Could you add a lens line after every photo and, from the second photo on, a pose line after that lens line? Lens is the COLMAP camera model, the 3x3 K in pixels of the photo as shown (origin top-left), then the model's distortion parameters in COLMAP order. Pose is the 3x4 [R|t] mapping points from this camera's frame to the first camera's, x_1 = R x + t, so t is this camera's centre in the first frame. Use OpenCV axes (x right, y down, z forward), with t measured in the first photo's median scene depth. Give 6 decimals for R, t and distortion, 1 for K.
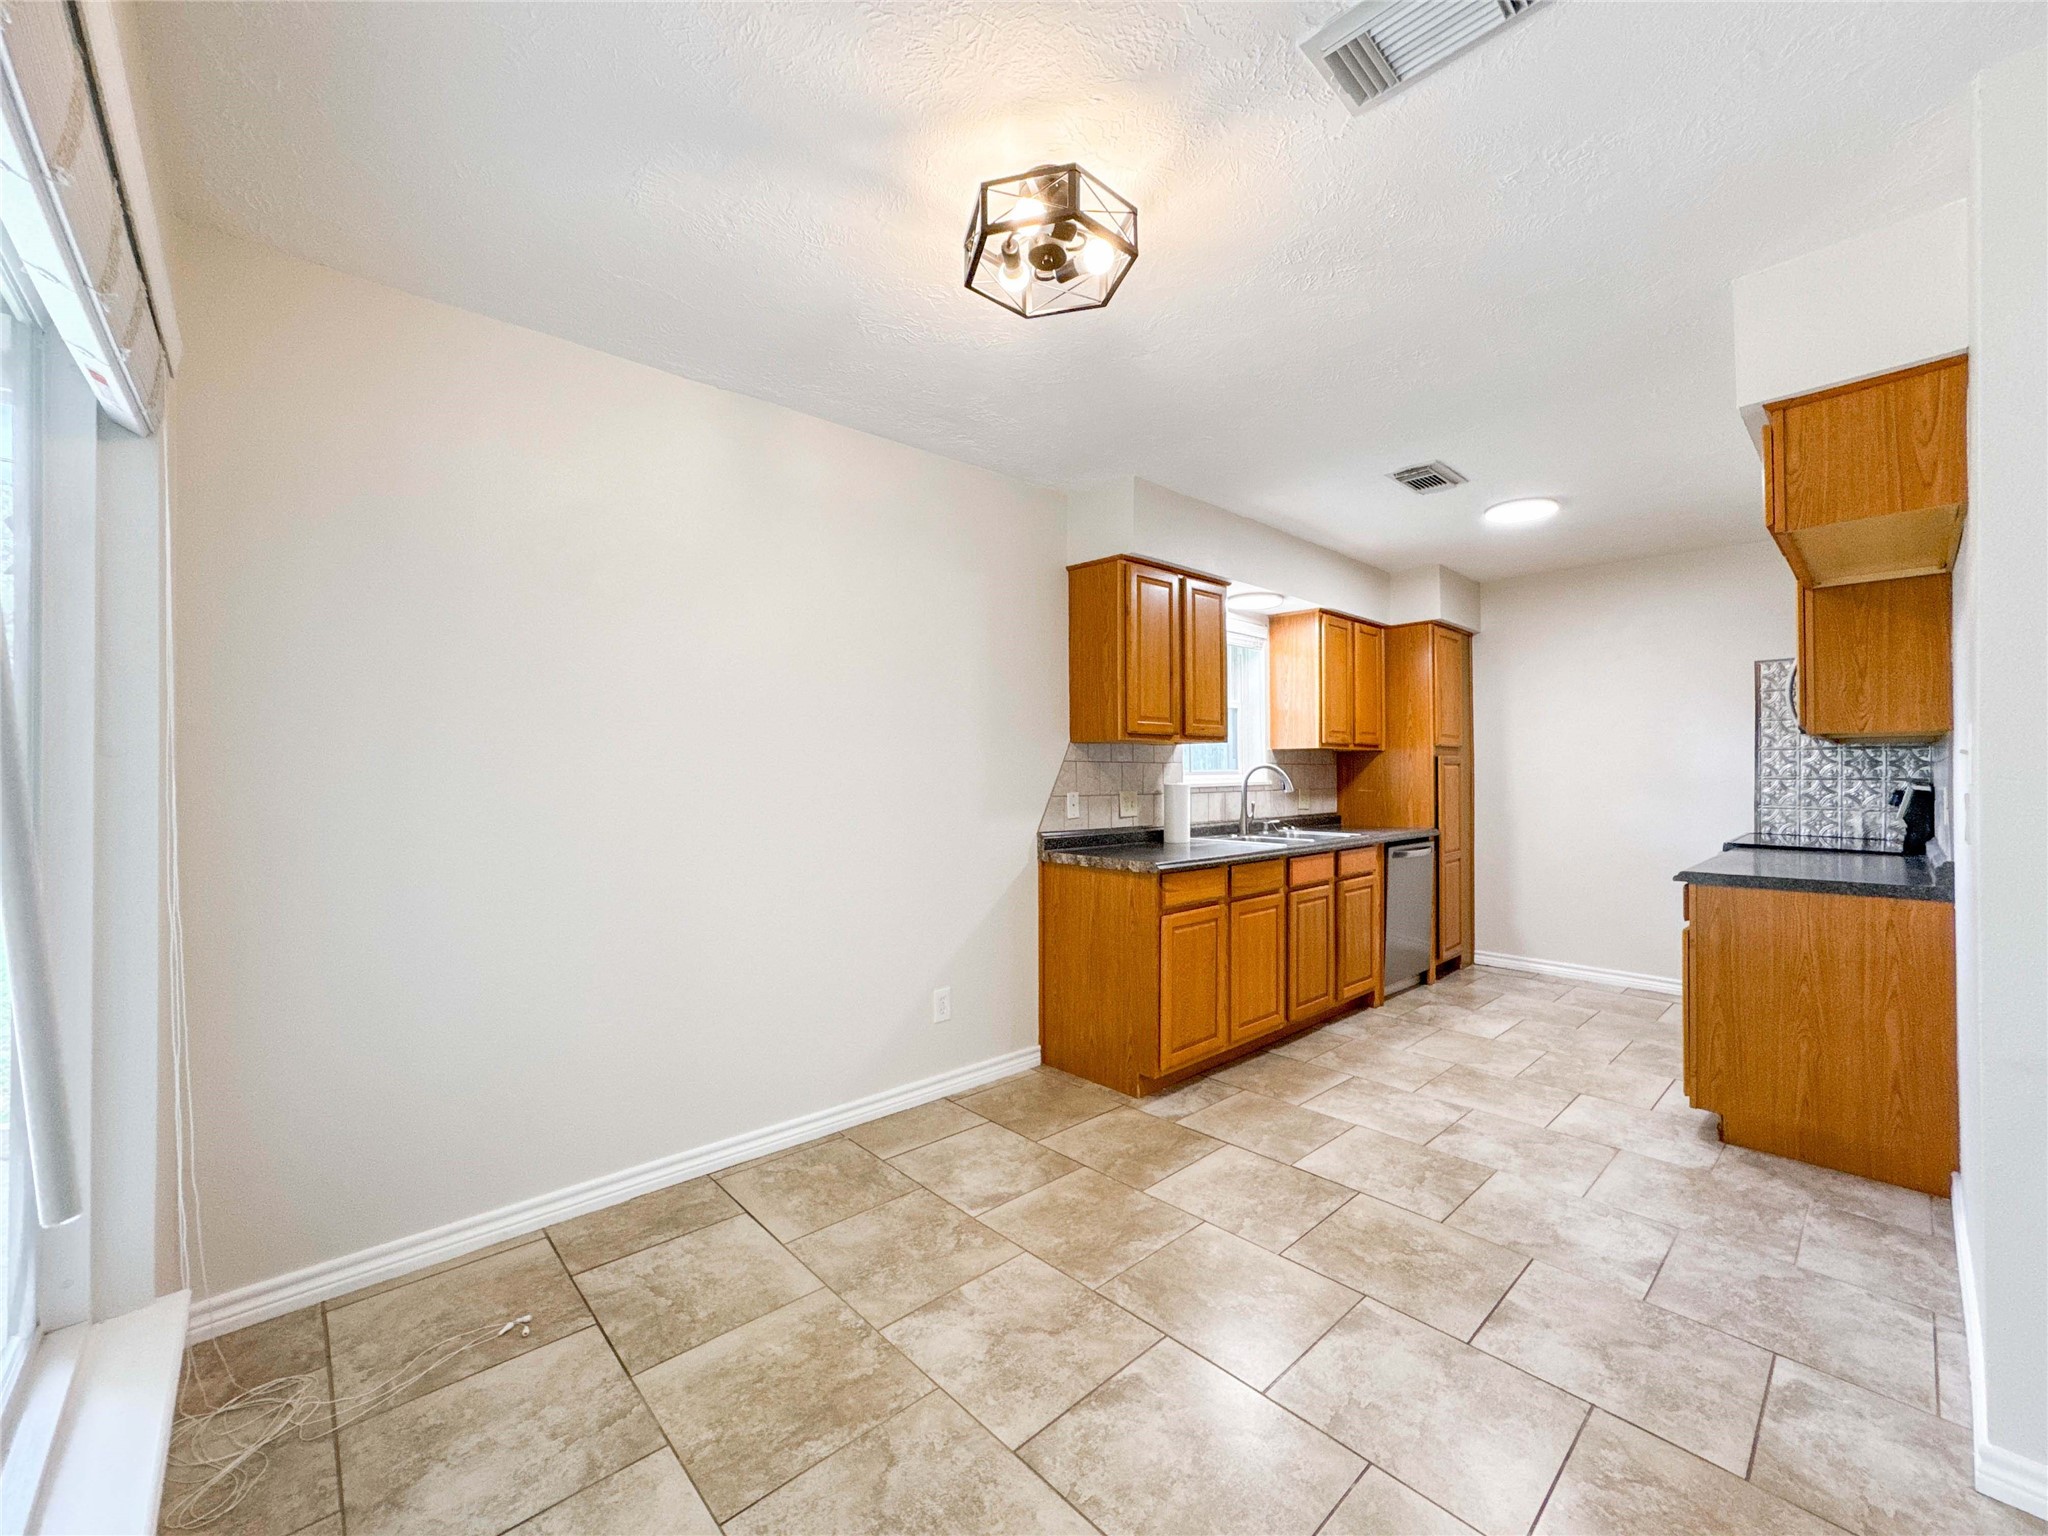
lens RADIAL K [[832.2, 0, 1025.5], [0, 832.2, 765.3], [0, 0, 1]] dist [-0.041766, 0.018950]
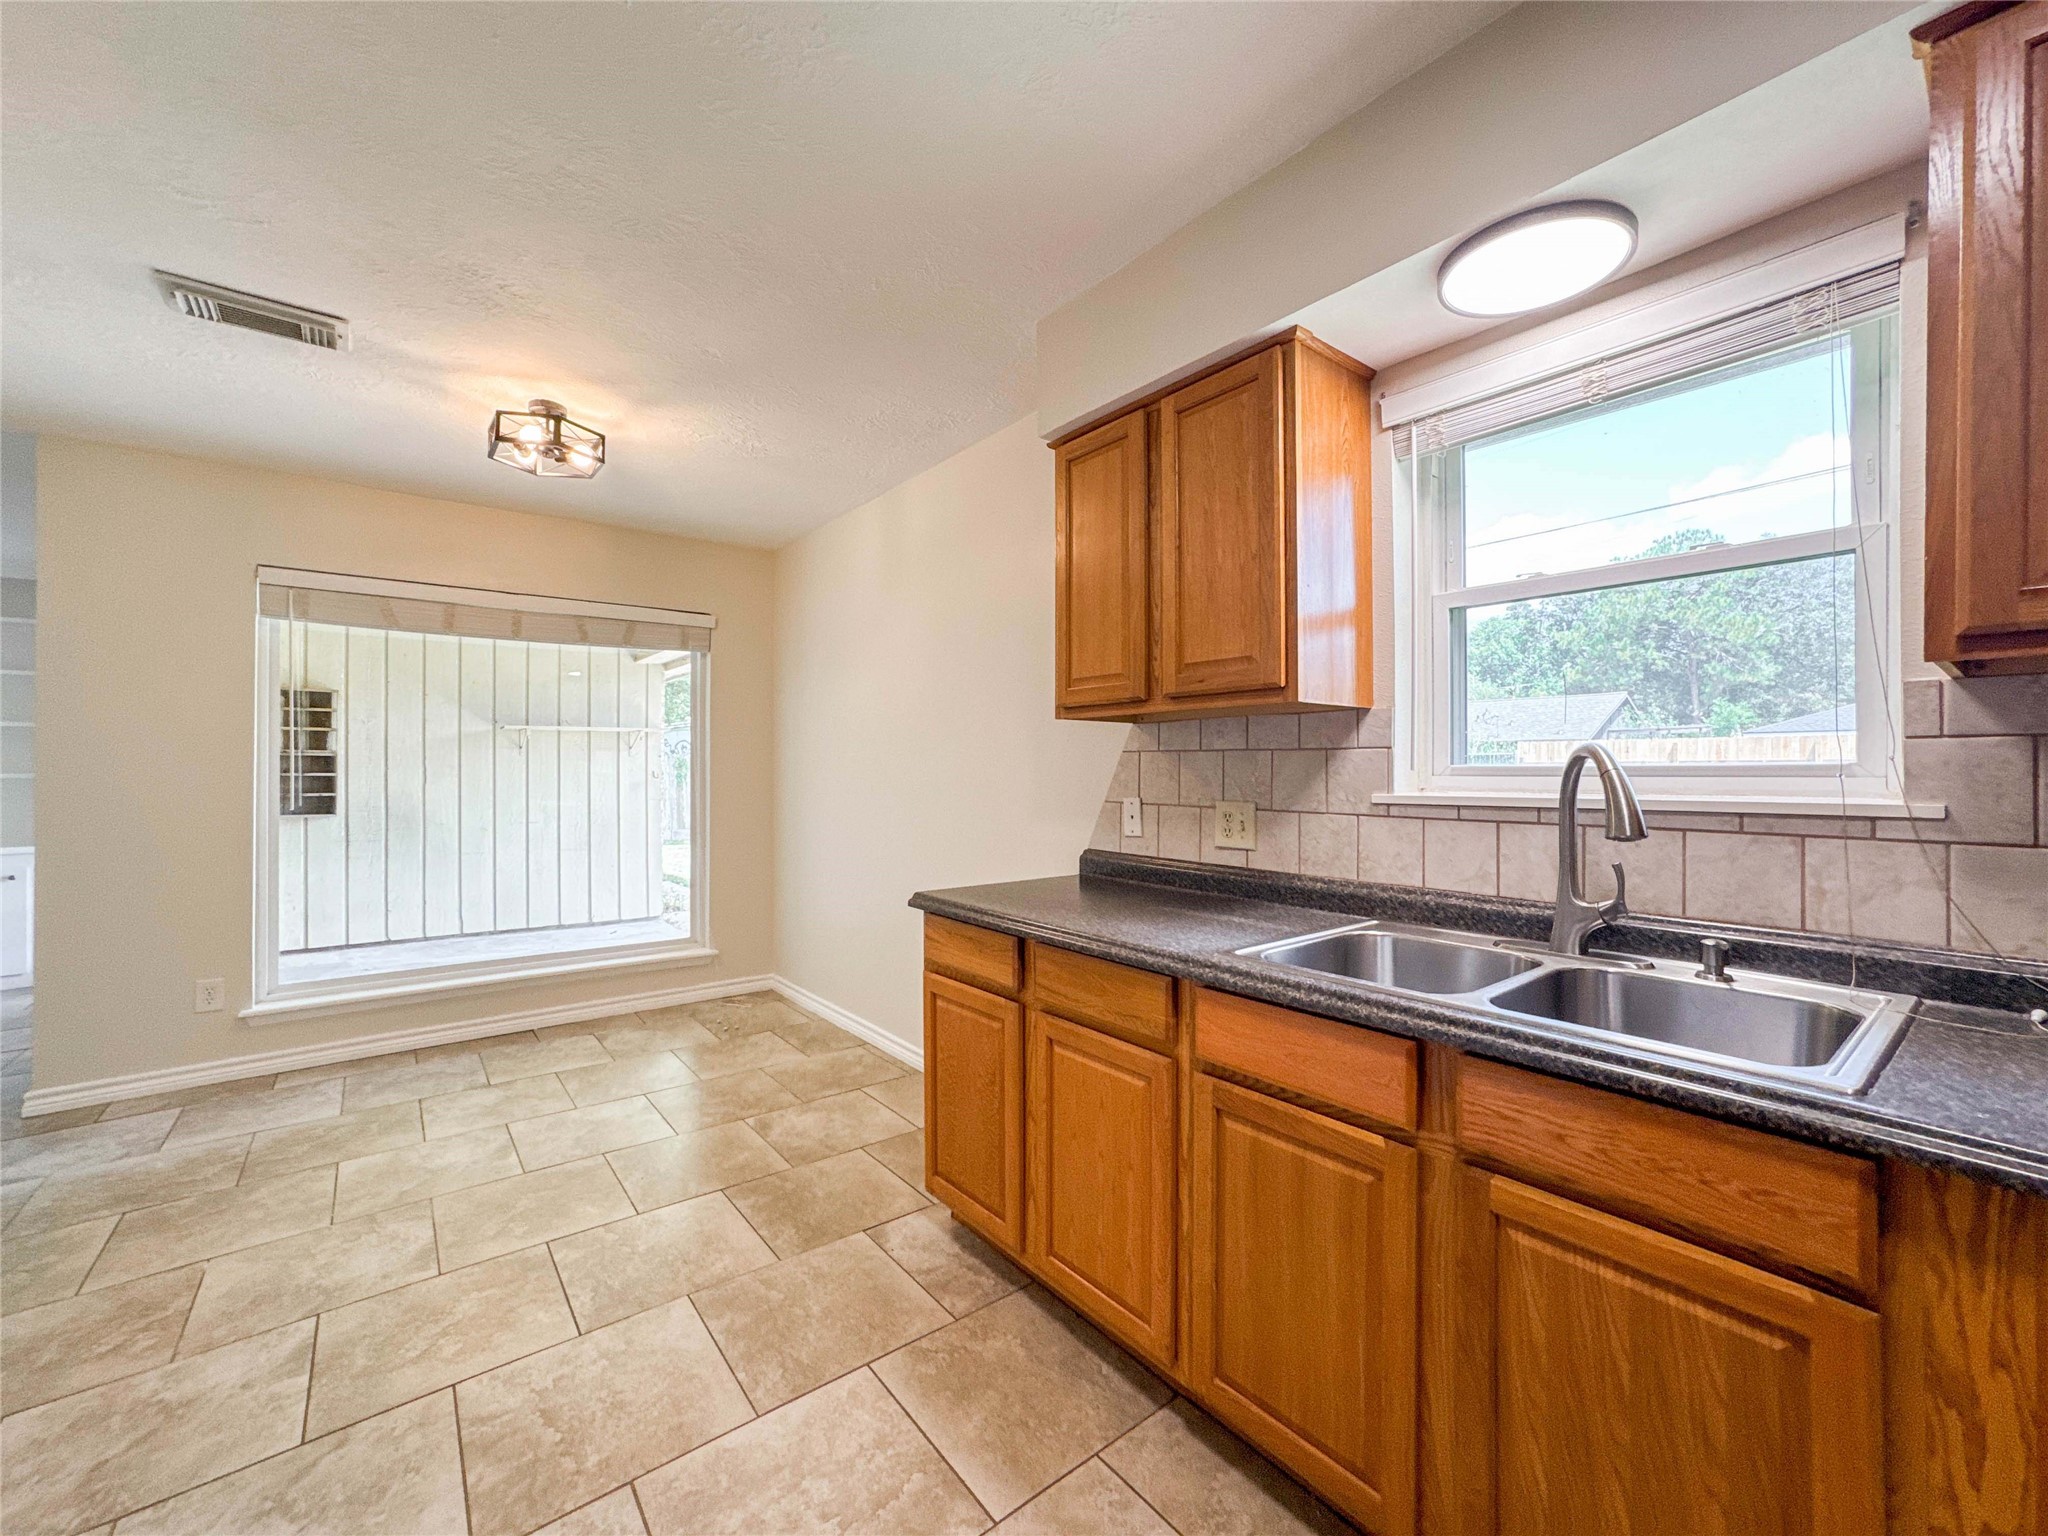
lens RADIAL K [[832.2, 0, 1025.5], [0, 832.2, 765.3], [0, 0, 1]] dist [-0.041766, 0.018950]
pose [[-0.072813, 0.000006, -0.997346, 1.008340], [0.007121, 0.999975, -0.000514, 0.008292], [0.997320, -0.007139, -0.072811, 1.322422]]
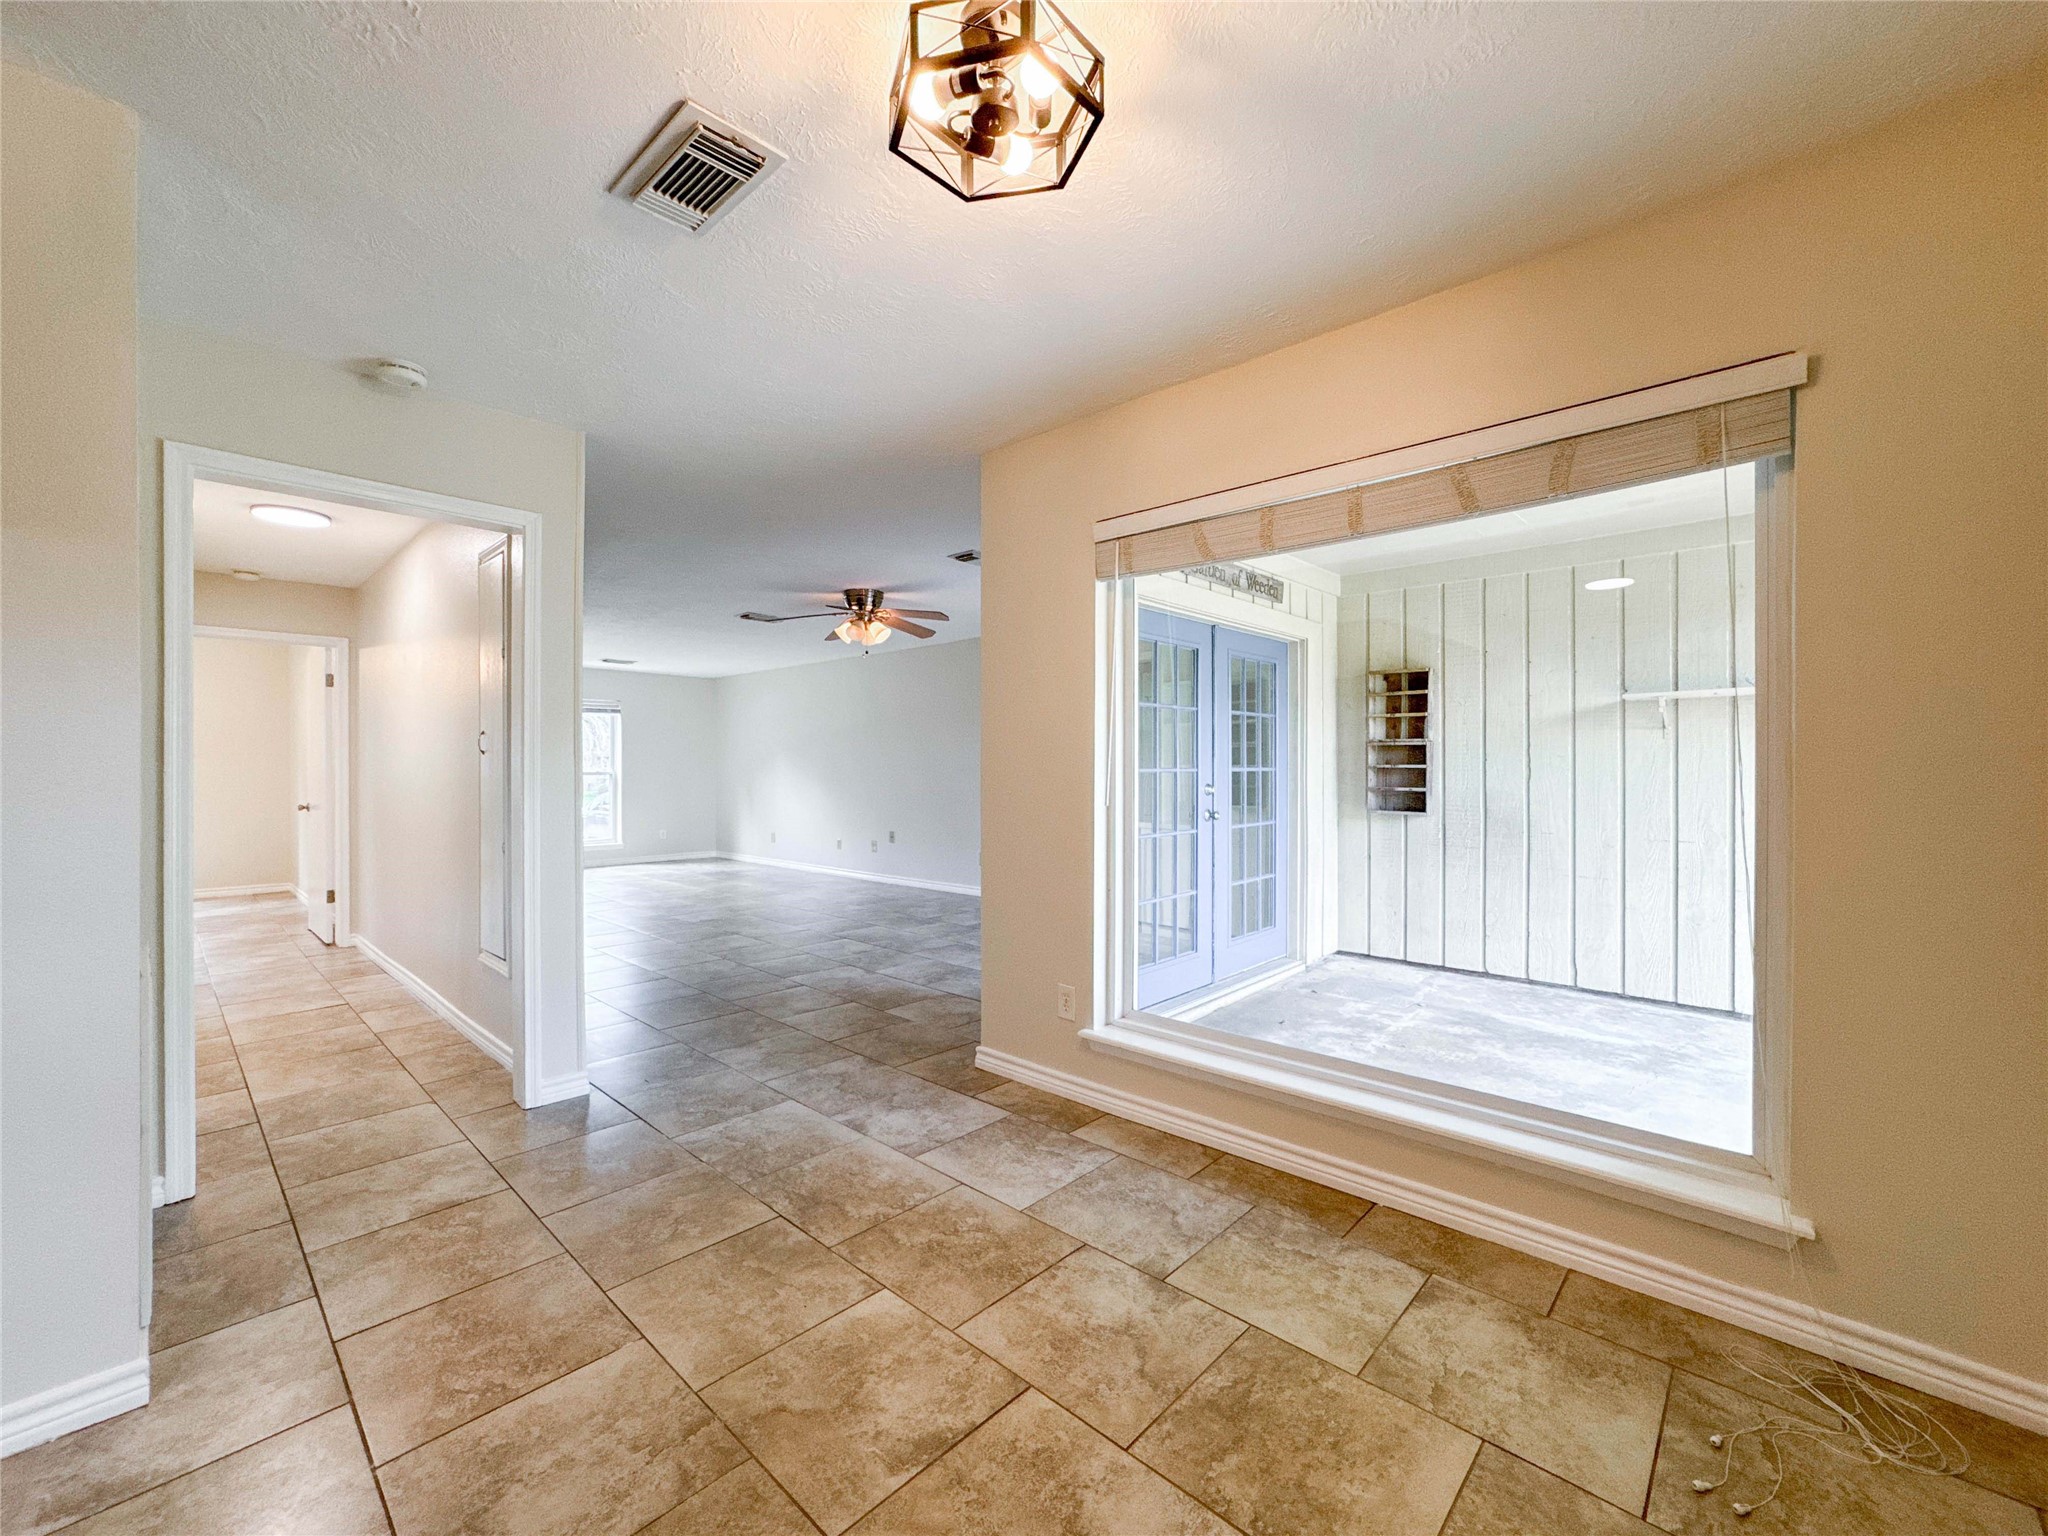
lens RADIAL K [[832.2, 0, 1025.5], [0, 832.2, 765.3], [0, 0, 1]] dist [-0.041766, 0.018950]
pose [[-0.997571, 0.005285, -0.069462, 0.035062], [0.005834, 0.999953, -0.007705, 0.025387], [0.069418, -0.008092, -0.997555, 1.158929]]
